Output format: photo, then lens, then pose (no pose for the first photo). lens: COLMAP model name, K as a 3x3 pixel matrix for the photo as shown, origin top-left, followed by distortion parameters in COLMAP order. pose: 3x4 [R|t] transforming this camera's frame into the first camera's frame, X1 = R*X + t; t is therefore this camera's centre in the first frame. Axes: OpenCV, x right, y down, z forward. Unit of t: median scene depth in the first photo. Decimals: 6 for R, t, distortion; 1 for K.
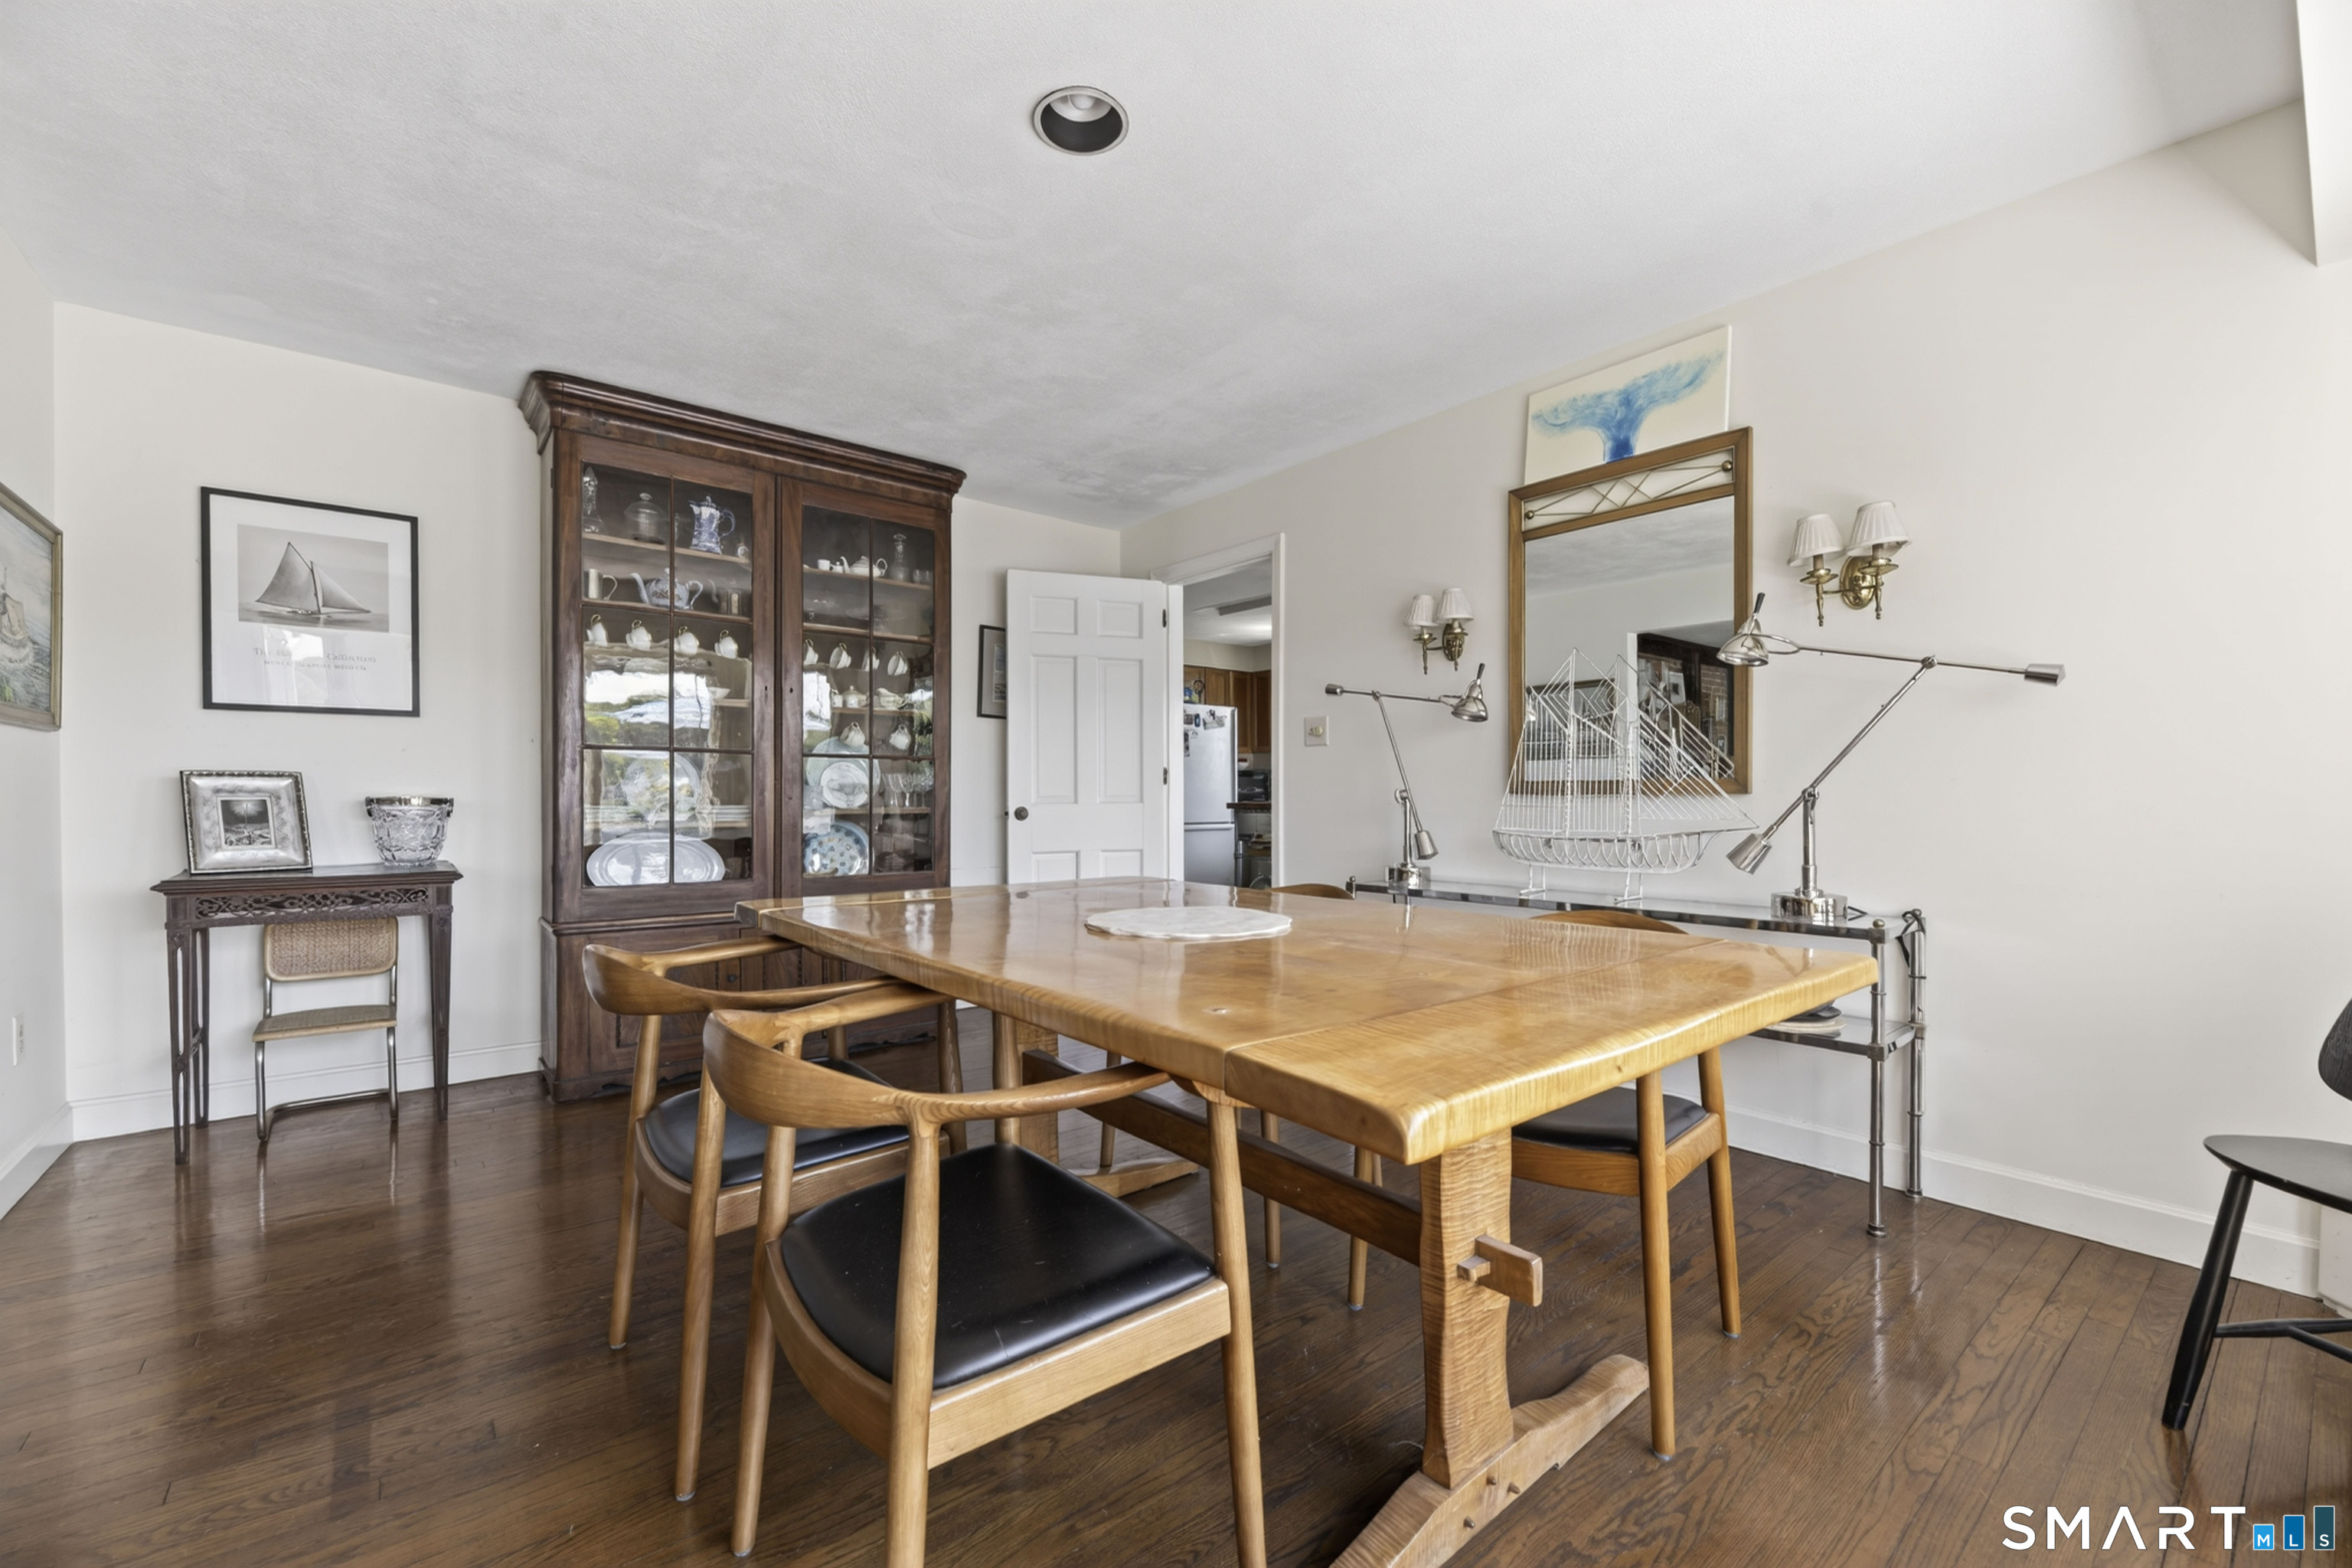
lens RADIAL K [[947.2, 0, 1166.8], [0, 947.2, 803.7], [0, 0, 1]] dist [0.002952, 0.000342]
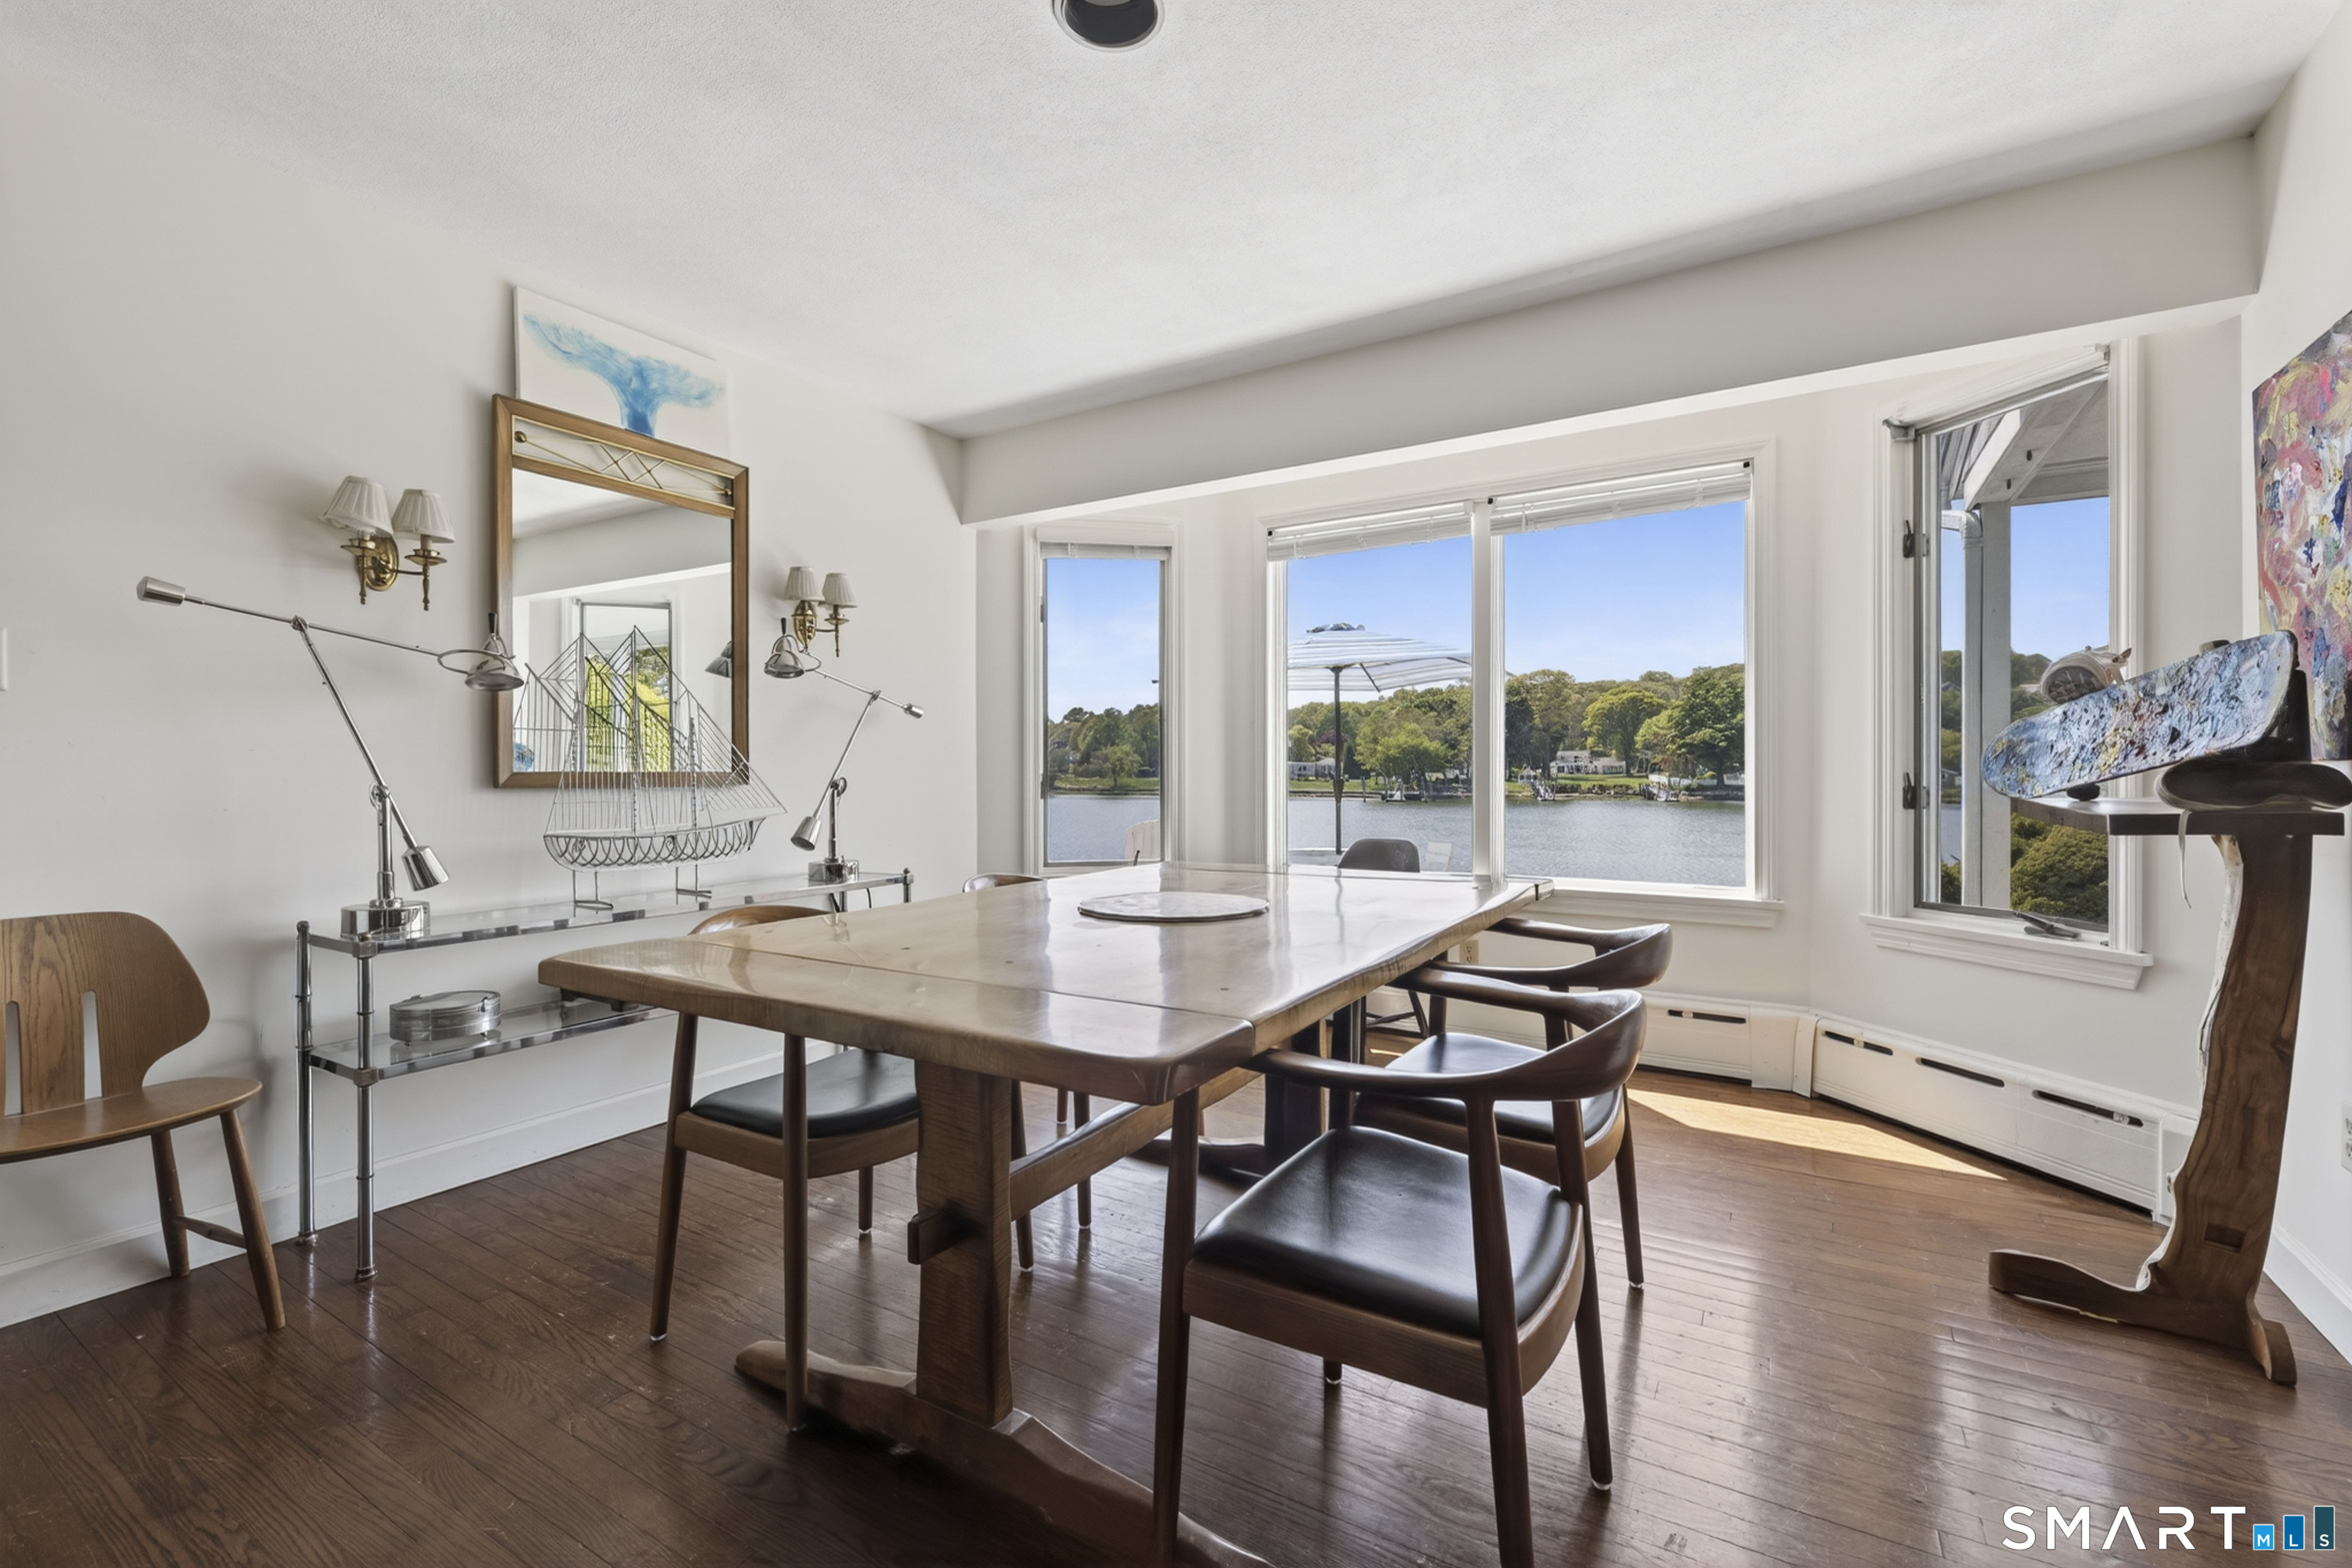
lens RADIAL K [[1002.8, 0, 1164.1], [0, 1002.8, 779.4], [0, 0, 1]] dist [0.001866, -0.000064]
pose [[-0.327108, 0.002687, 0.944983, -0.624702], [0.019502, 0.999802, 0.003907, -0.012645], [-0.944786, 0.019707, -0.327096, 0.826693]]
